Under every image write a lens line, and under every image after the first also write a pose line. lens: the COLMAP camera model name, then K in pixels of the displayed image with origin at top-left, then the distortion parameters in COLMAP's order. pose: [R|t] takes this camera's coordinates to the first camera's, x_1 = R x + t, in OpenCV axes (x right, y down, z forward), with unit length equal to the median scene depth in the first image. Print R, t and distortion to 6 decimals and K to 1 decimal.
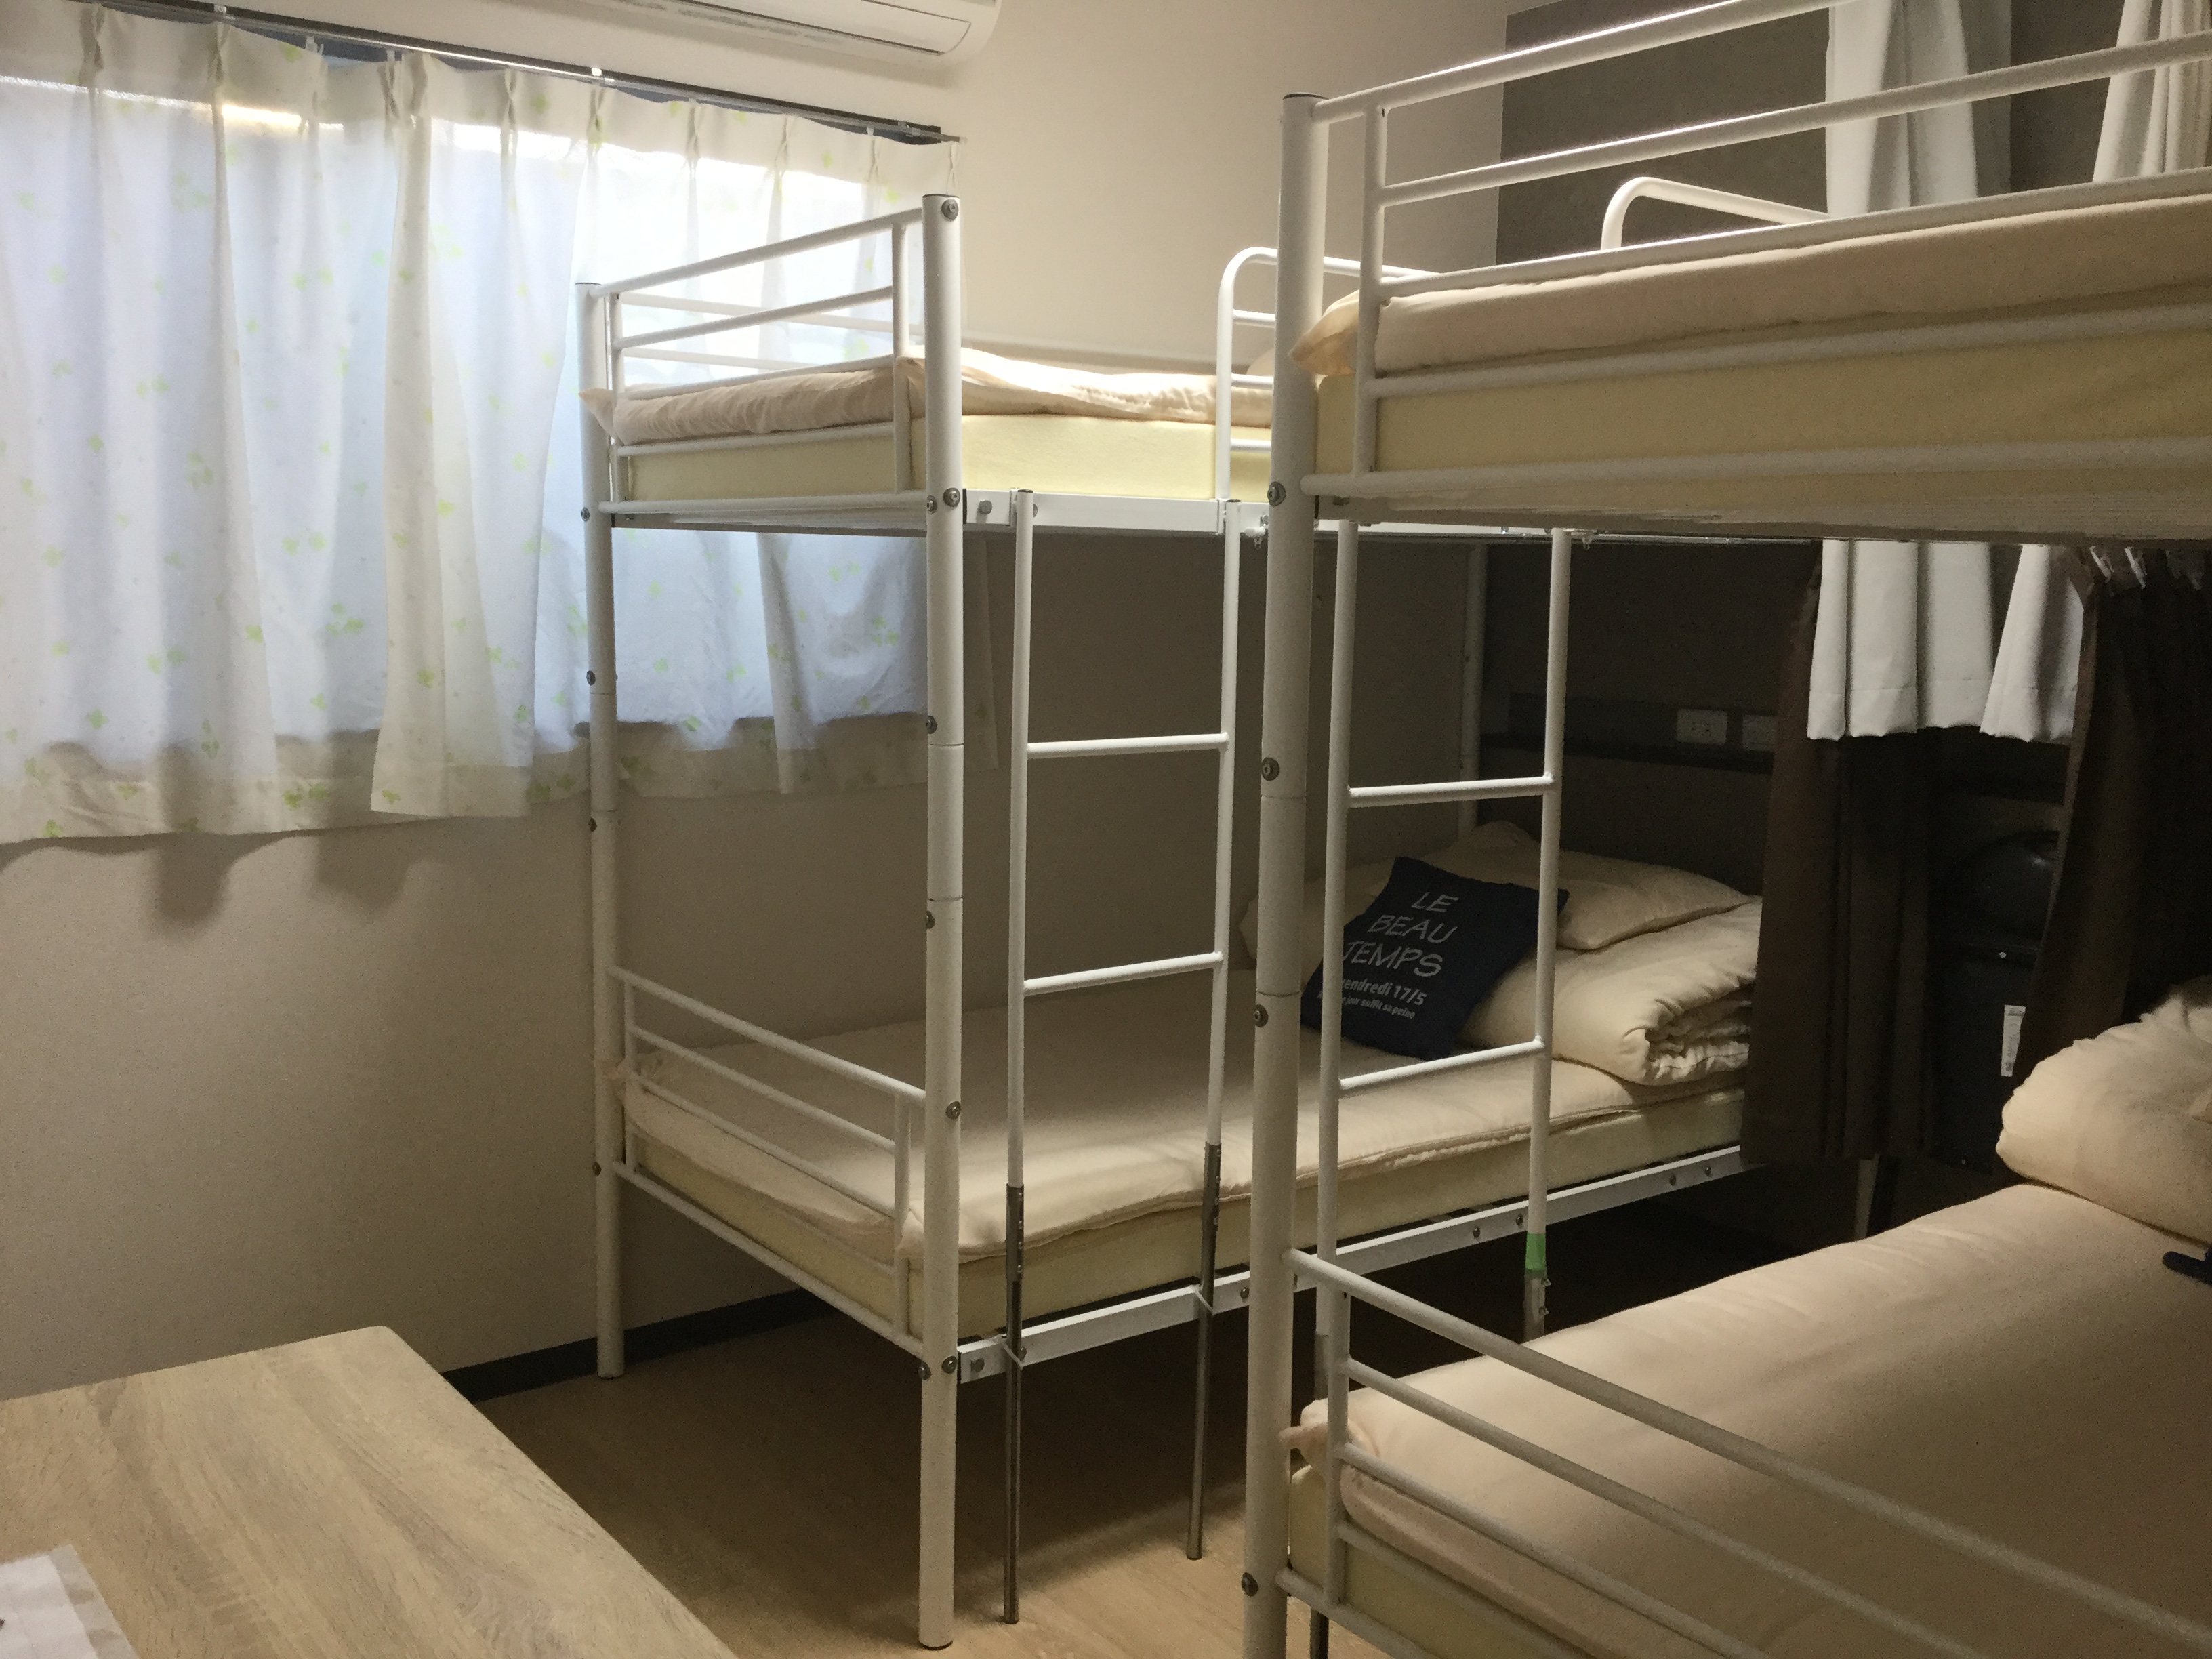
lens RADIAL K [[1999.7, 0, 1069.1], [0, 1999.7, 784.6], [0, 0, 1]] dist [0.065235, -0.082626]
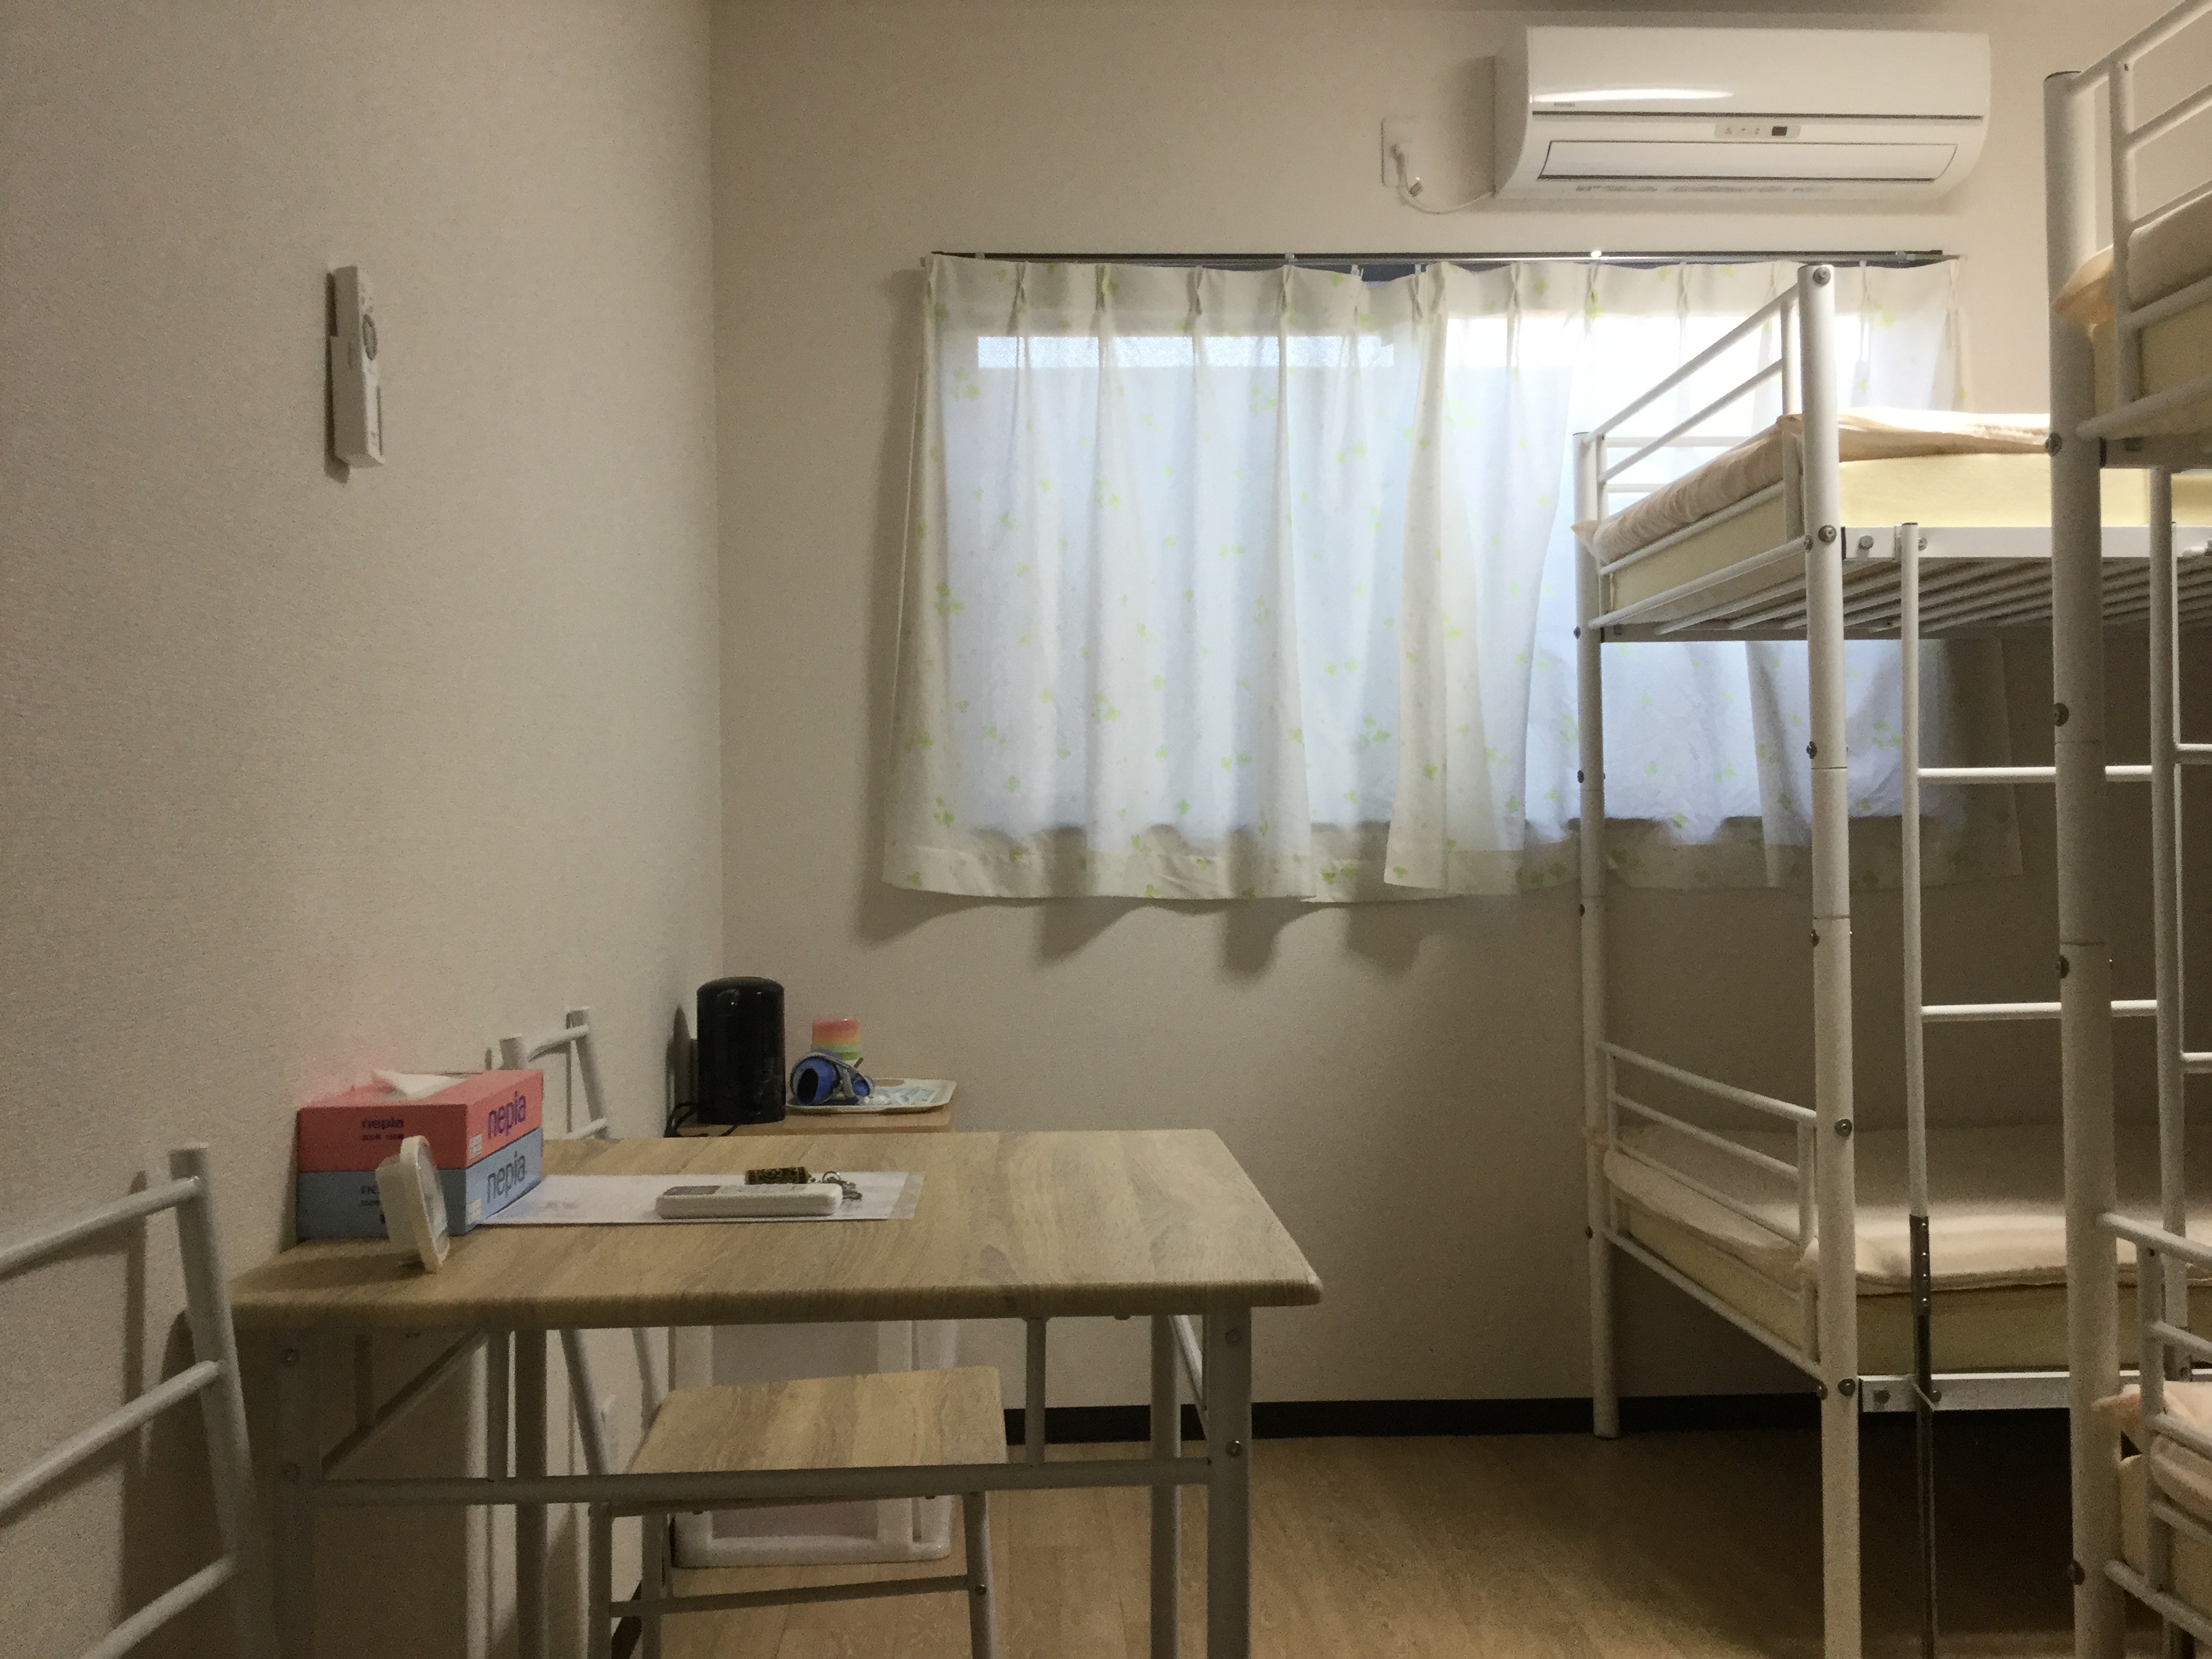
lens RADIAL K [[1999.7, 0, 1097.1], [0, 1999.7, 820.0], [0, 0, 1]] dist [0.065235, -0.082626]
pose [[0.821035, -0.033748, -0.569880, 0.188072], [-0.044956, 0.991329, -0.123475, 0.129053], [0.569105, 0.126997, 0.812398, -0.059385]]
